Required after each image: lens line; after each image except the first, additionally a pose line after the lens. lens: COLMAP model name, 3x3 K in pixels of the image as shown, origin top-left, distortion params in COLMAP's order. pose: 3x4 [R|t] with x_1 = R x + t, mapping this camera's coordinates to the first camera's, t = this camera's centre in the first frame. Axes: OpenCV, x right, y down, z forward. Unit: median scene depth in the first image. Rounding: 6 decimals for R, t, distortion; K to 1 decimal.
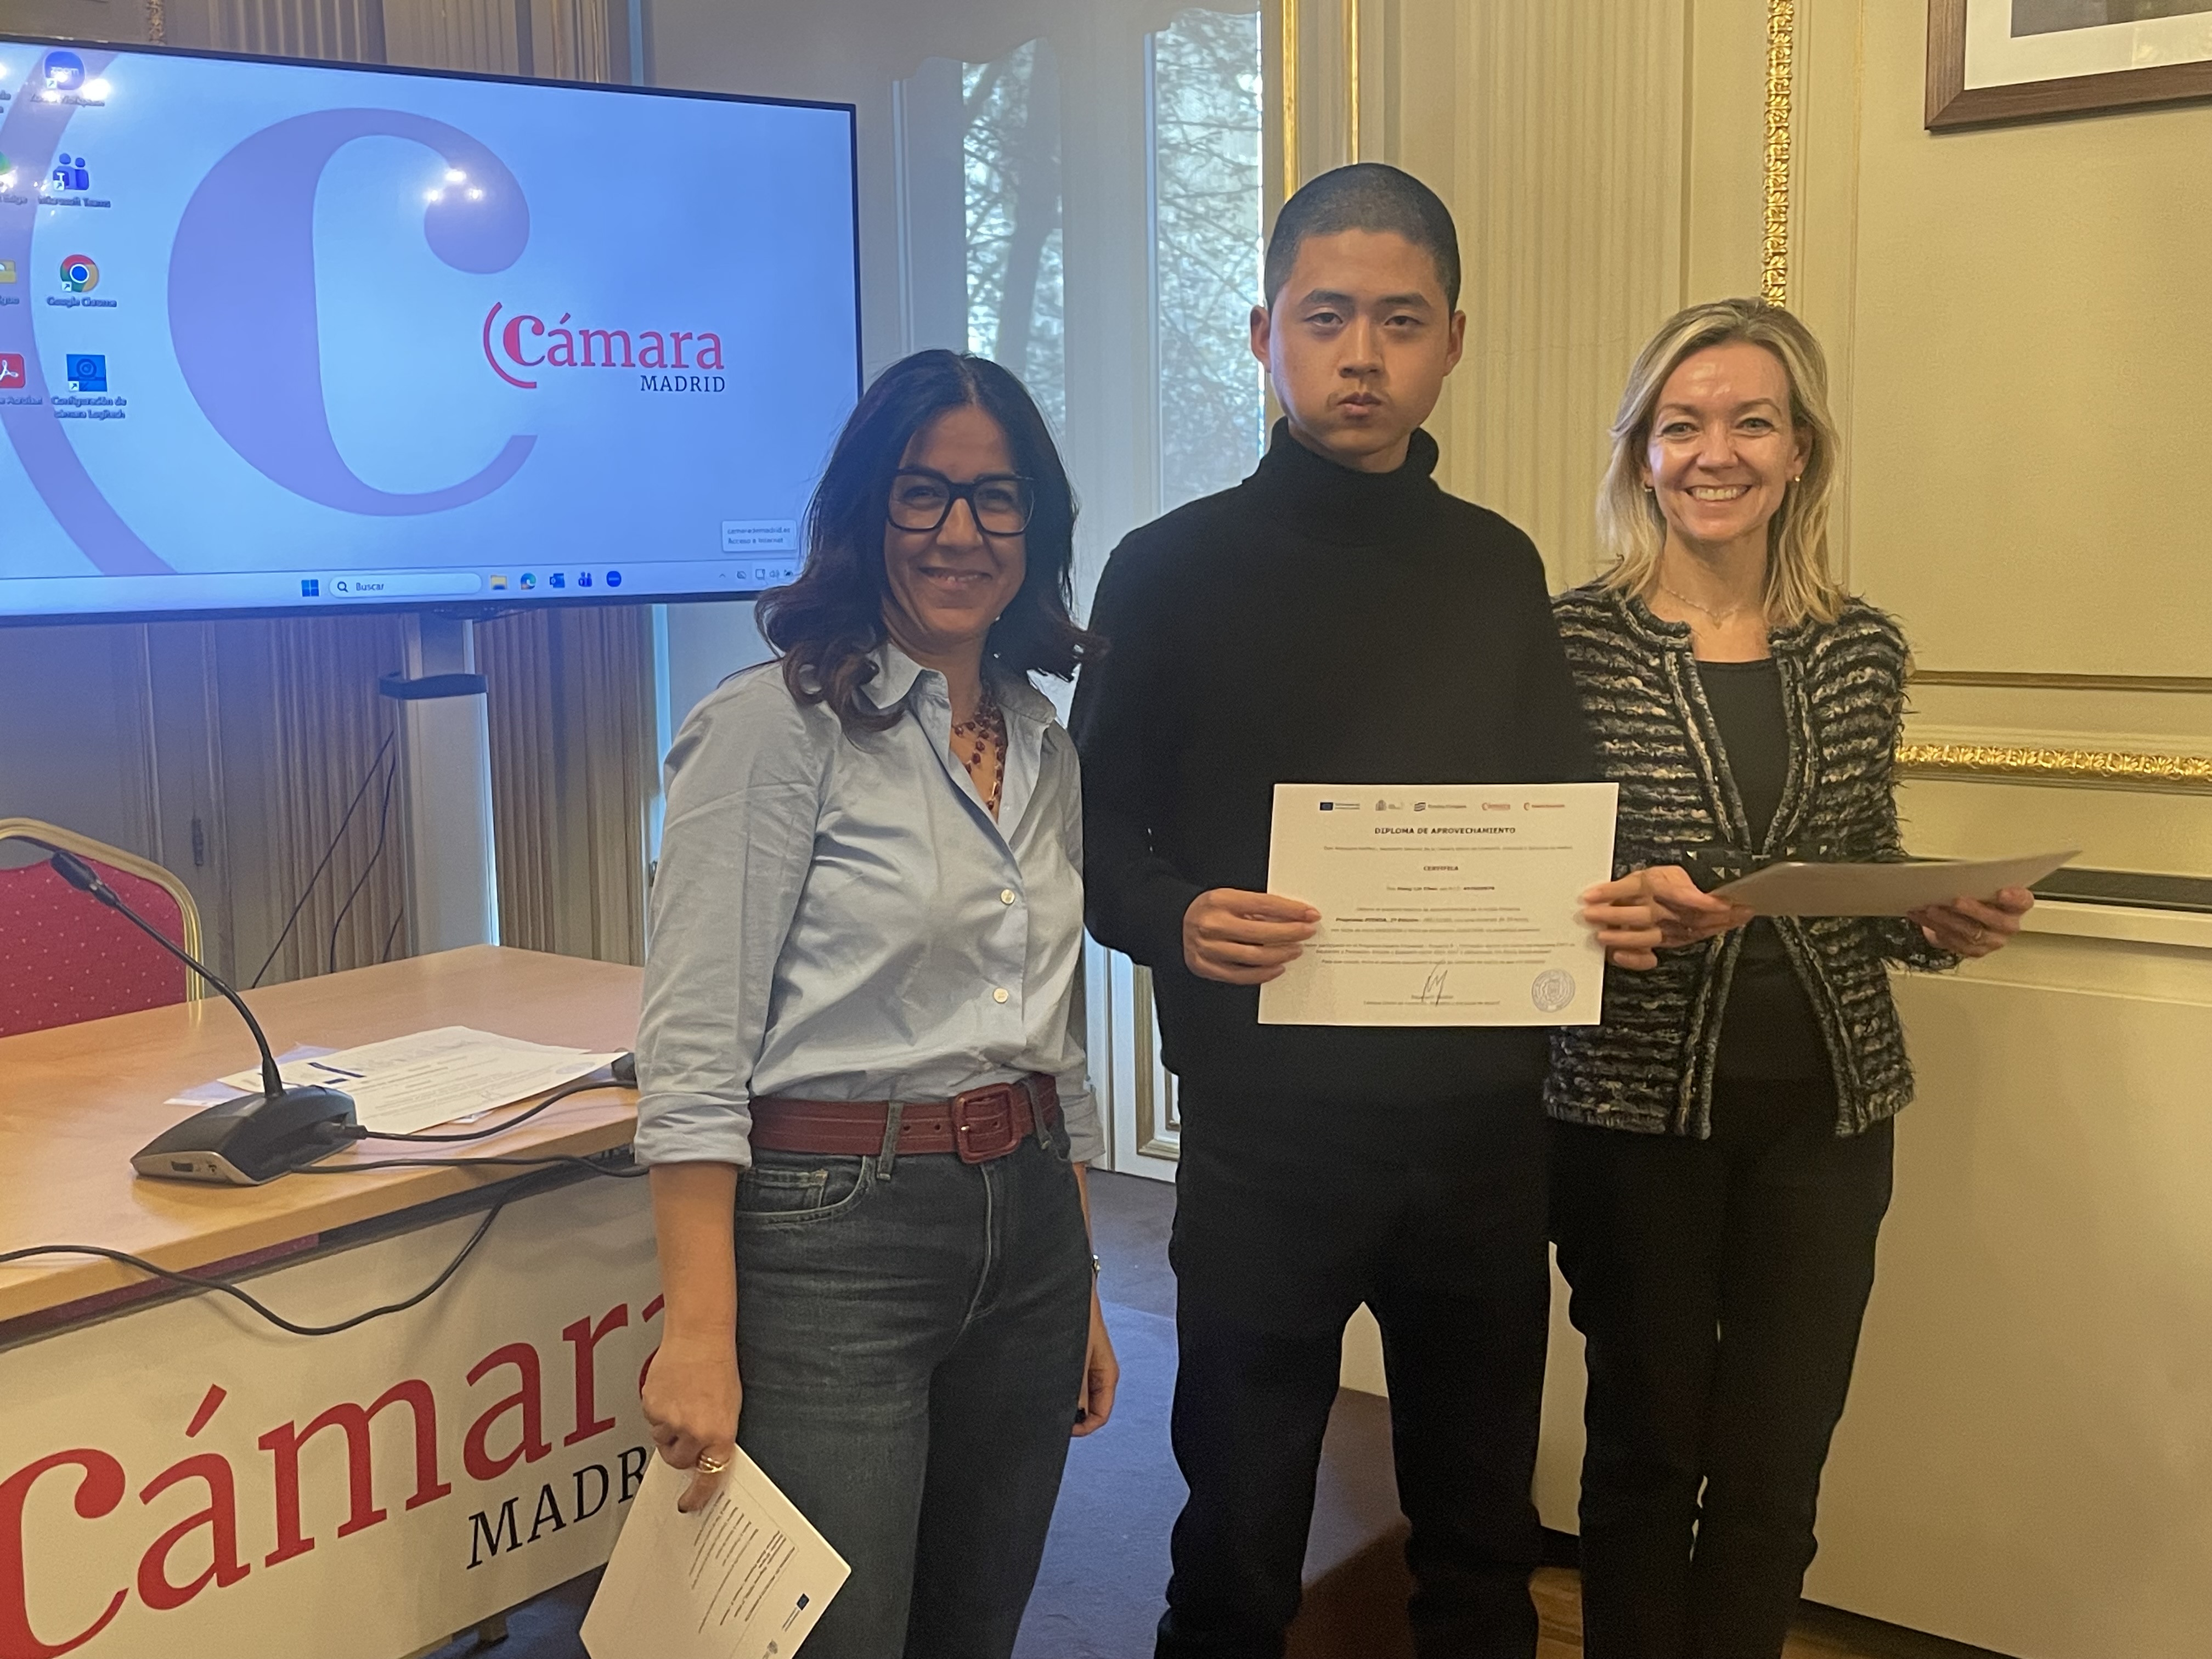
lens RADIAL K [[2526.3, 0, 1077.3], [0, 2526.3, 839.3], [0, 0, 1]] dist [0.135921, -0.237144]
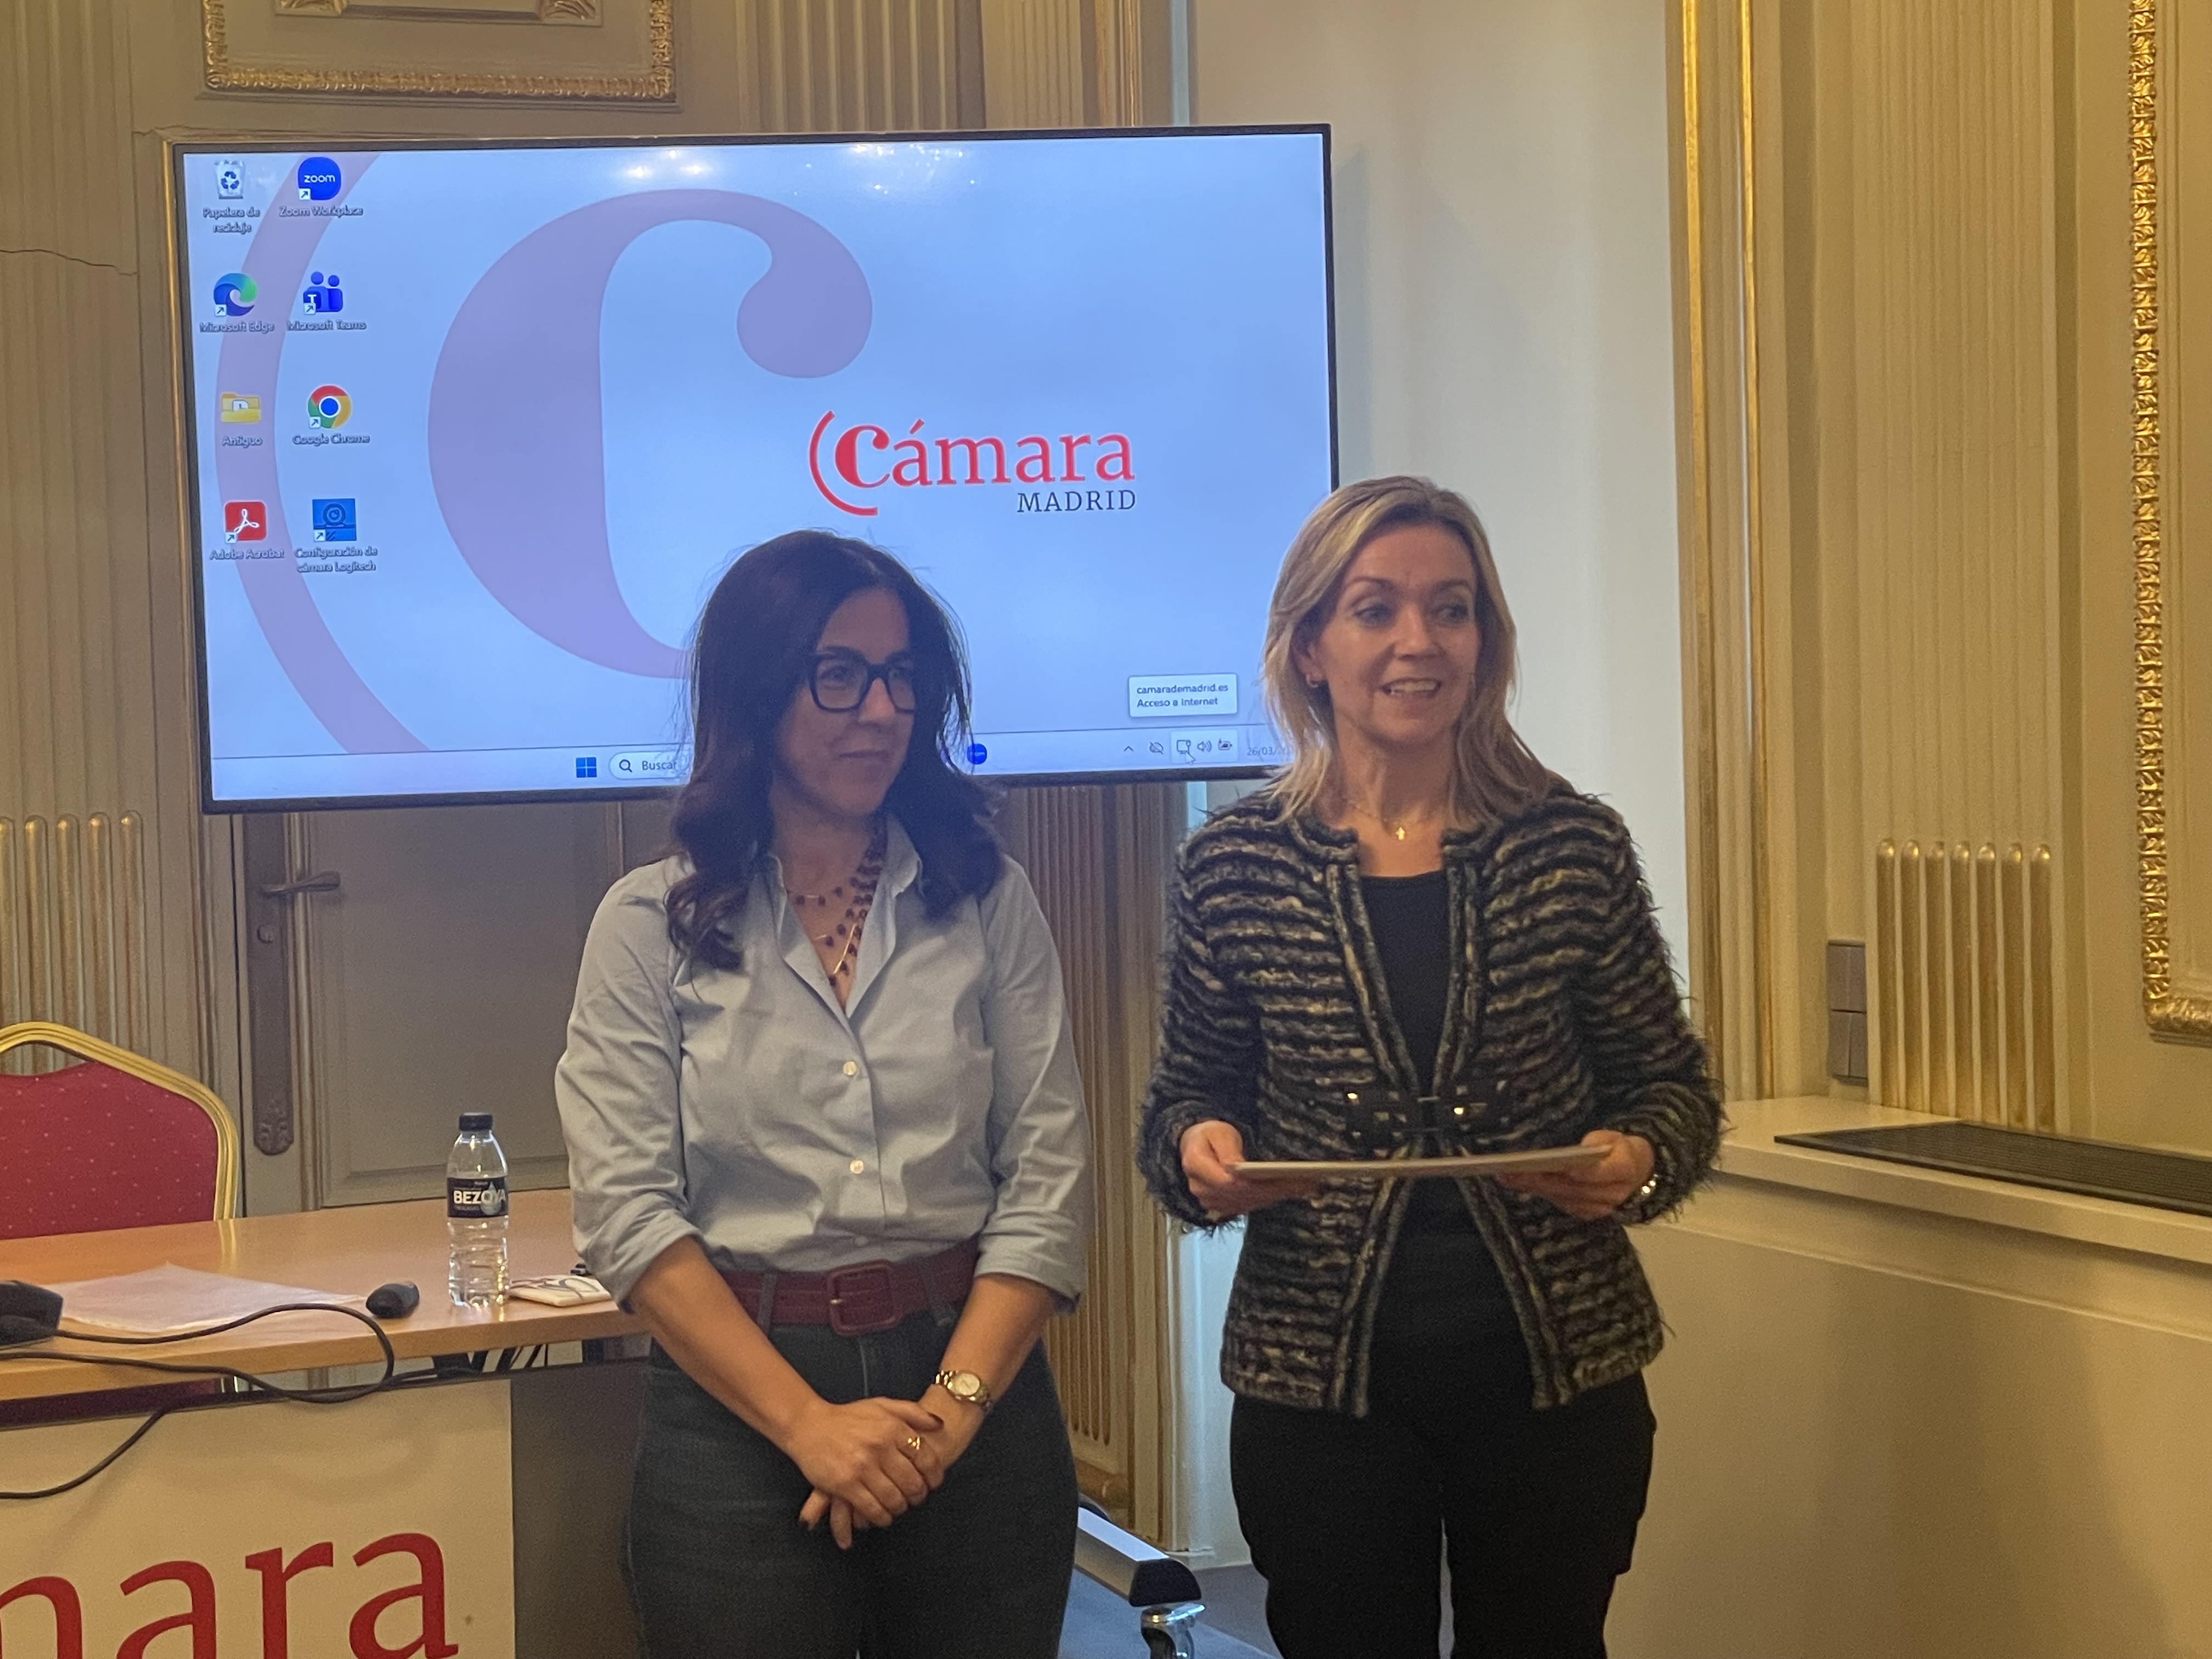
lens RADIAL K [[4834.9, 0, 1106.0], [0, 4834.9, 829.5], [0, 0, 1]] dist [0.107672, 0.341935]
pose [[0.893112, 0.012551, -0.449660, 0.571989], [-0.046058, 0.996909, -0.063653, 0.013159], [0.447471, 0.077560, 0.890929, -0.321043]]
